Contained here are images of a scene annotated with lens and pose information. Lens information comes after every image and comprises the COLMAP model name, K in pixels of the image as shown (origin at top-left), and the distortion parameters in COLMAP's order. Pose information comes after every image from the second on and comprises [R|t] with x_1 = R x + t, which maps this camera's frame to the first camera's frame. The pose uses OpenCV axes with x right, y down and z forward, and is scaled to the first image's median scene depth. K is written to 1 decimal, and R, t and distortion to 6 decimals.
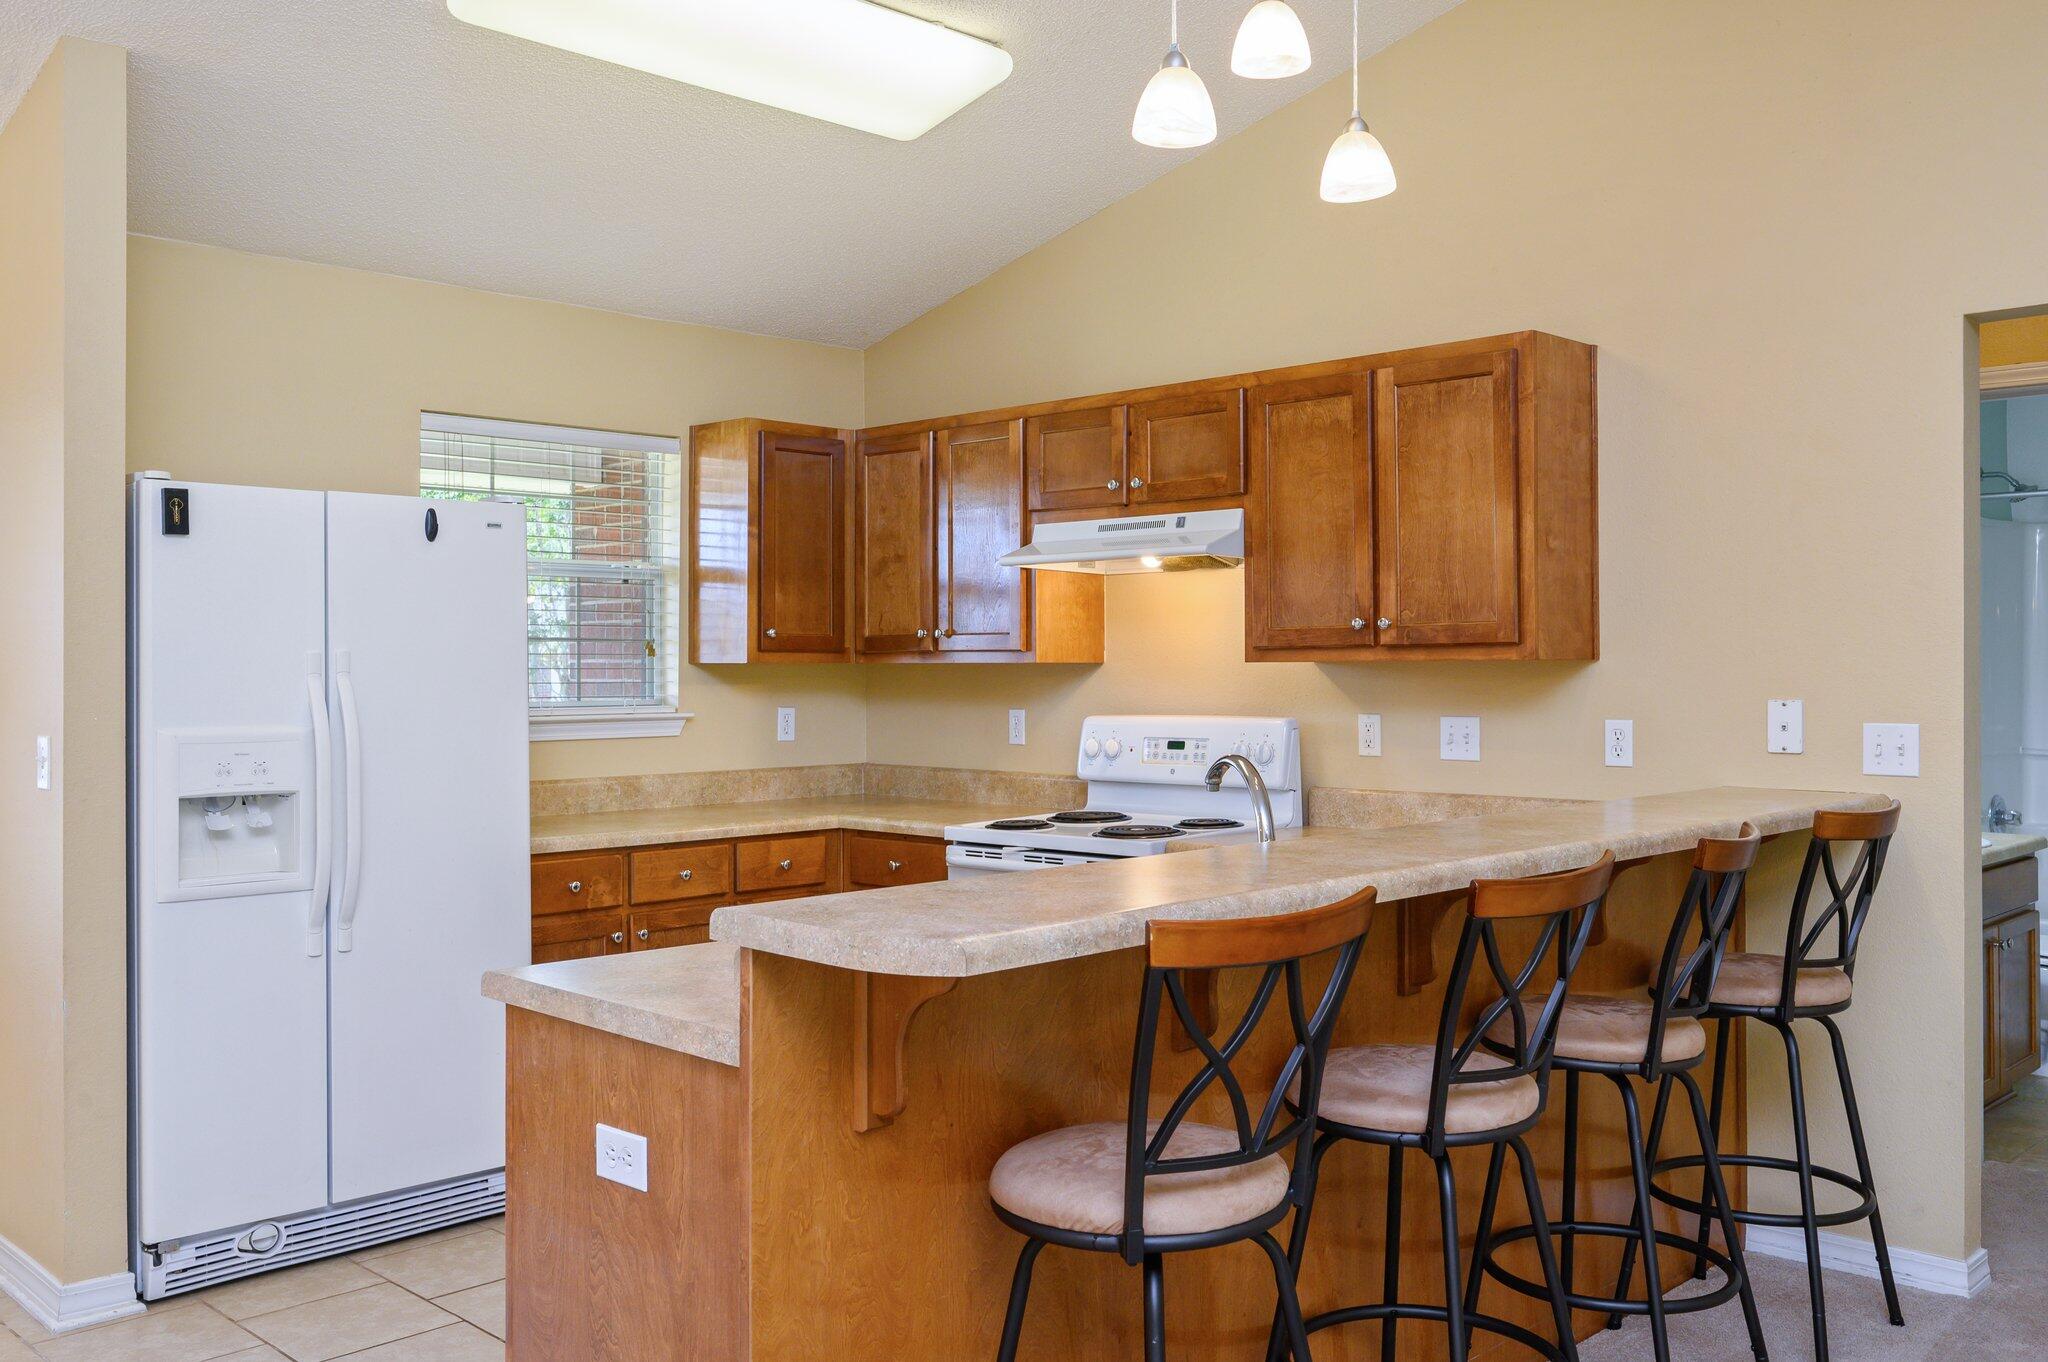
lens RADIAL K [[1755.4, 0, 1024.1], [0, 1755.4, 676.9], [0, 0, 1]] dist [0.009521, -0.003227]
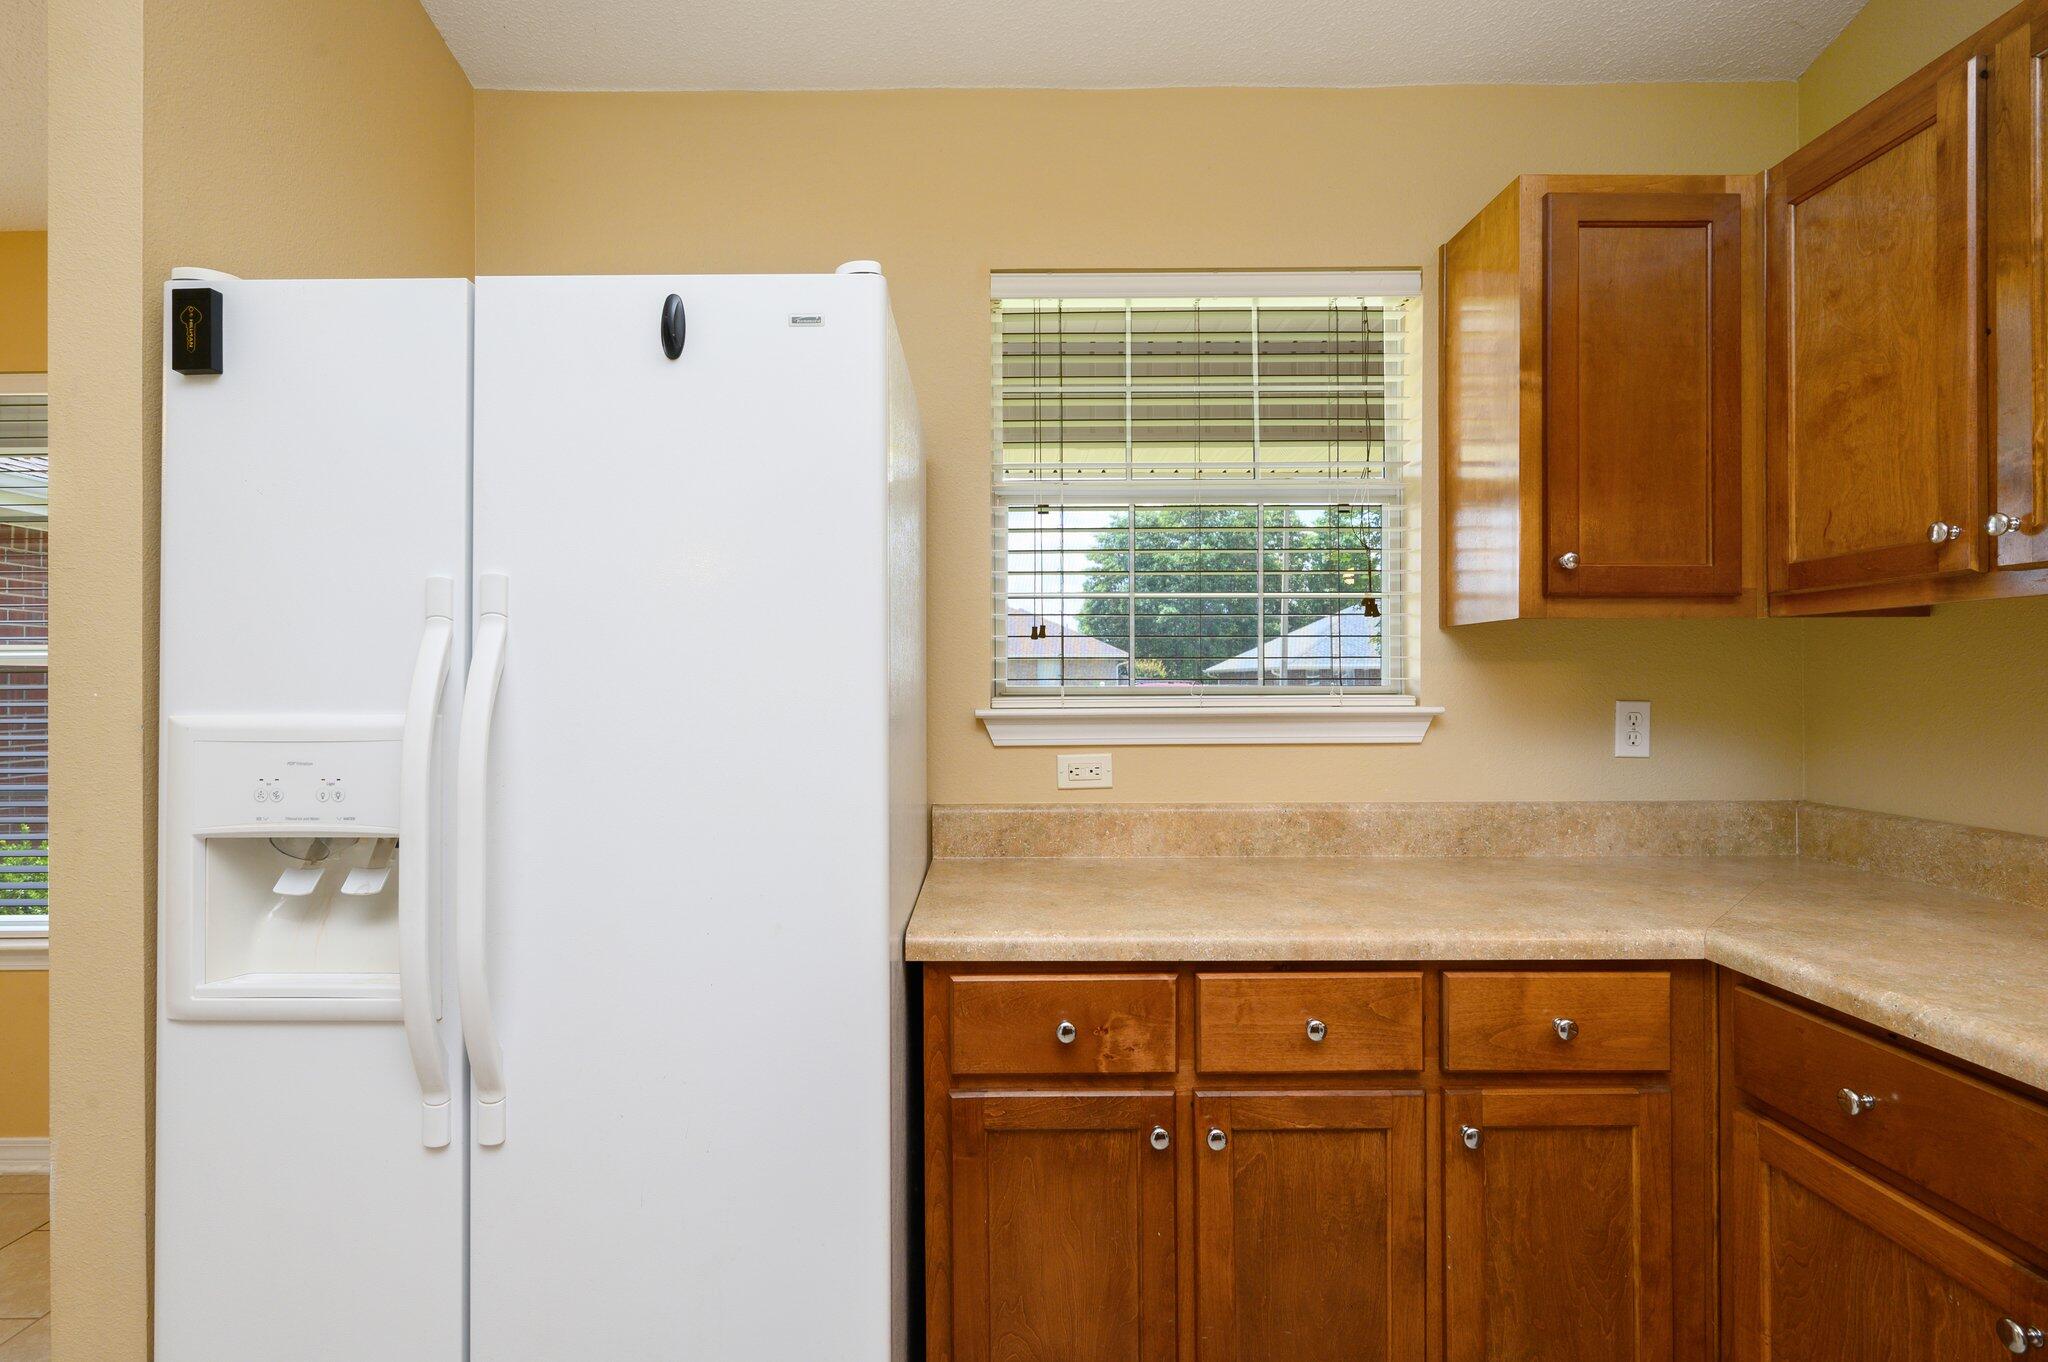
lens RADIAL K [[1025.0, 0, 1006.0], [0, 1025.0, 679.8], [0, 0, 1]] dist [-0.000228, -0.000390]
pose [[0.709506, -0.002108, -0.704697, -0.050487], [-0.002566, 0.999981, -0.005575, 0.015419], [0.704695, 0.005764, 0.709487, 0.746851]]
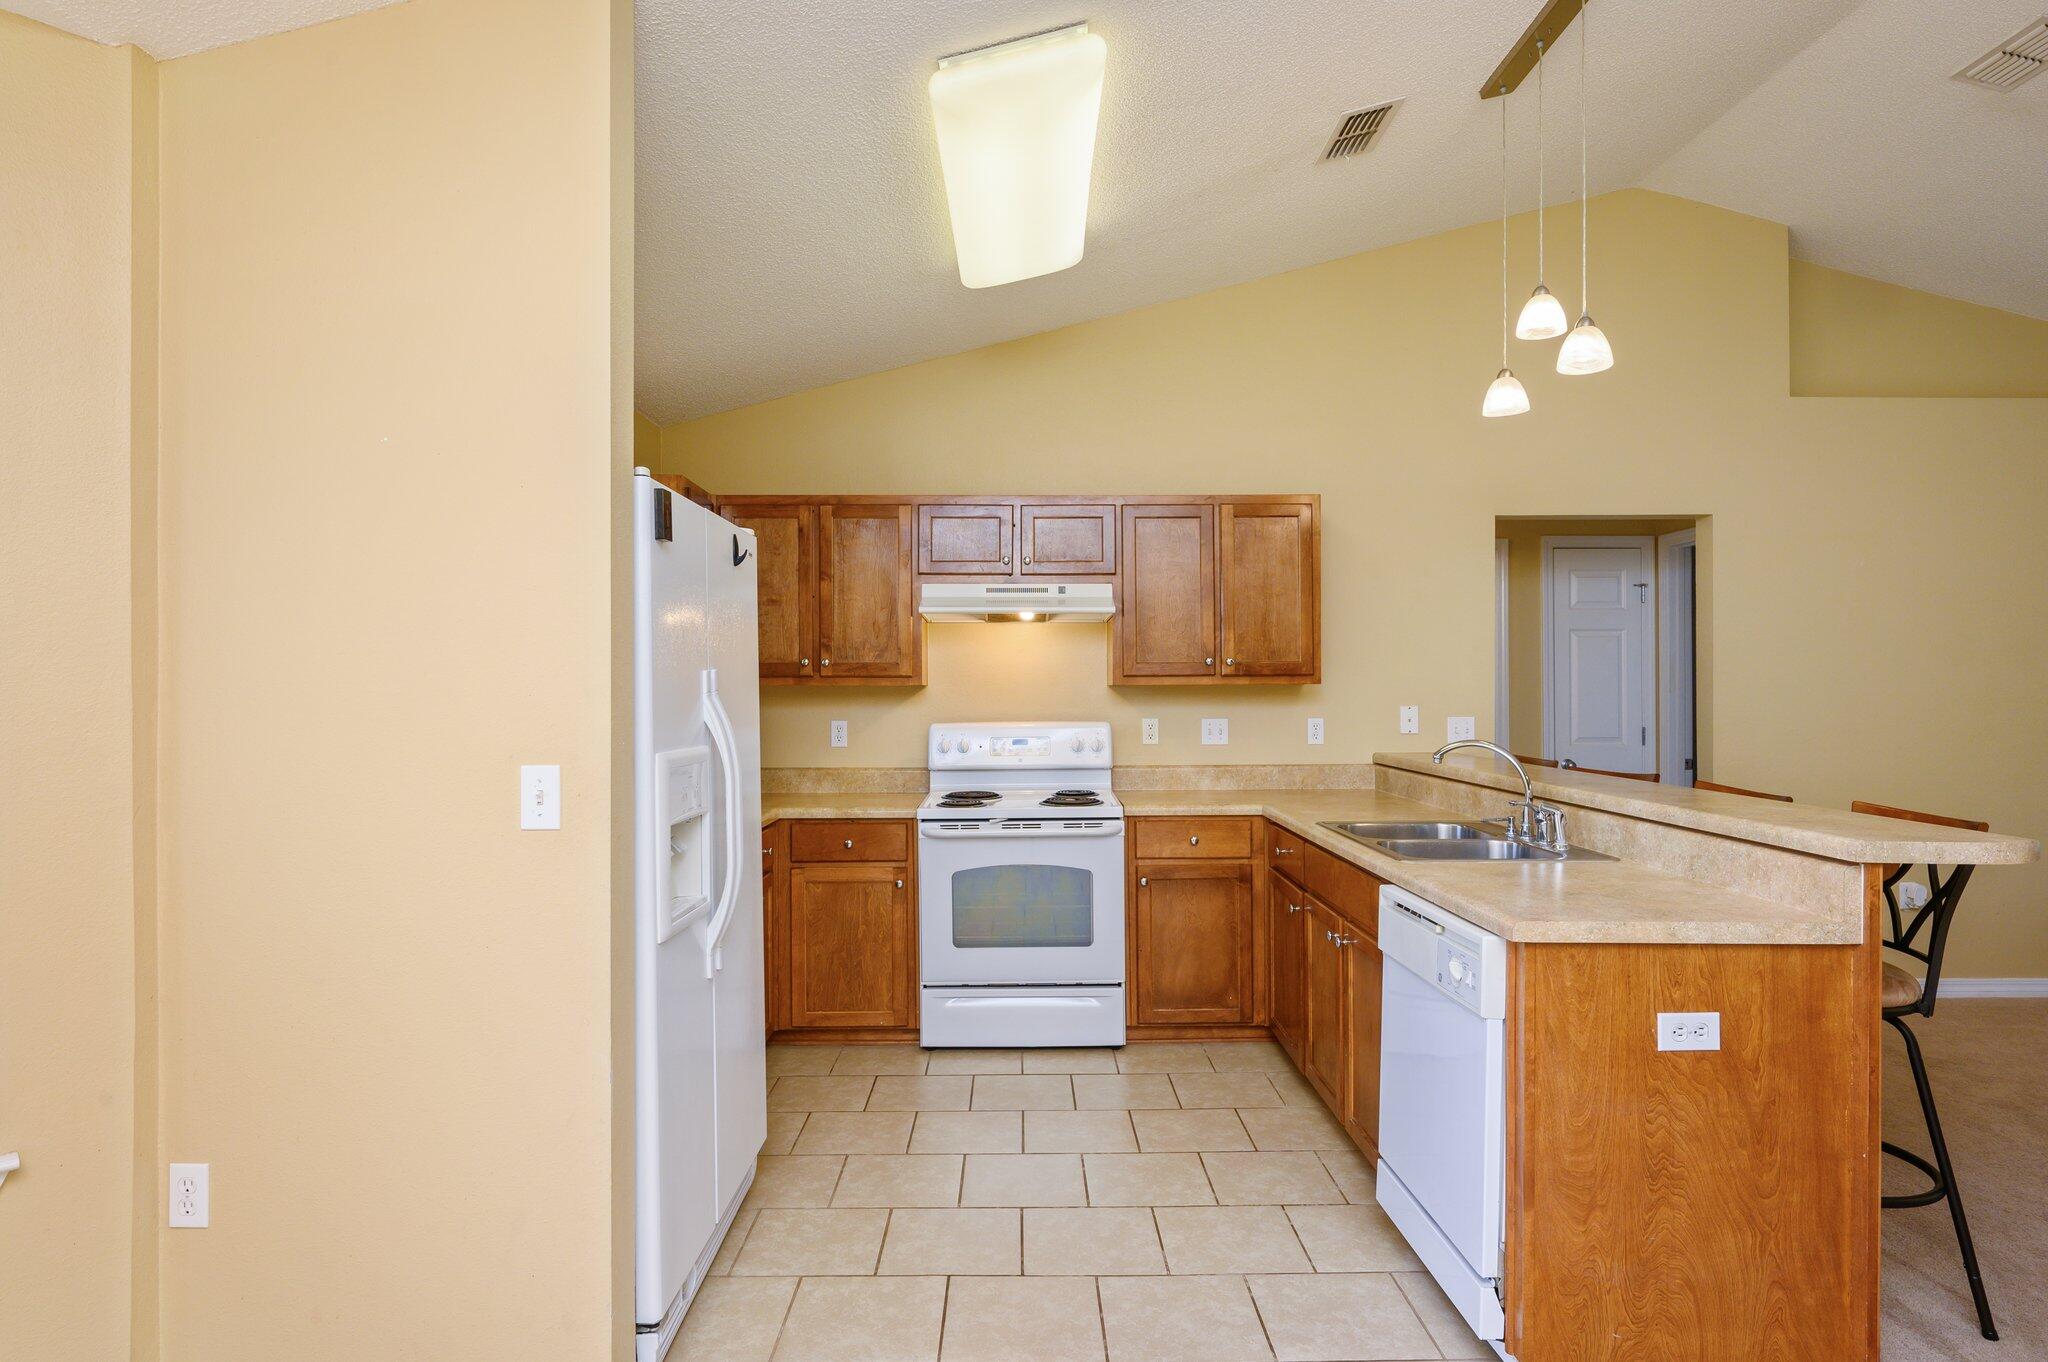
lens RADIAL K [[1130.2, 0, 1021.4], [0, 1130.2, 683.4], [0, 0, 1]] dist [0.001034, 0.000329]
pose [[0.711197, 0.005326, 0.702972, -0.595869], [0.003683, 0.999929, -0.011303, 0.000877], [-0.702983, 0.010628, 0.711127, 0.347037]]
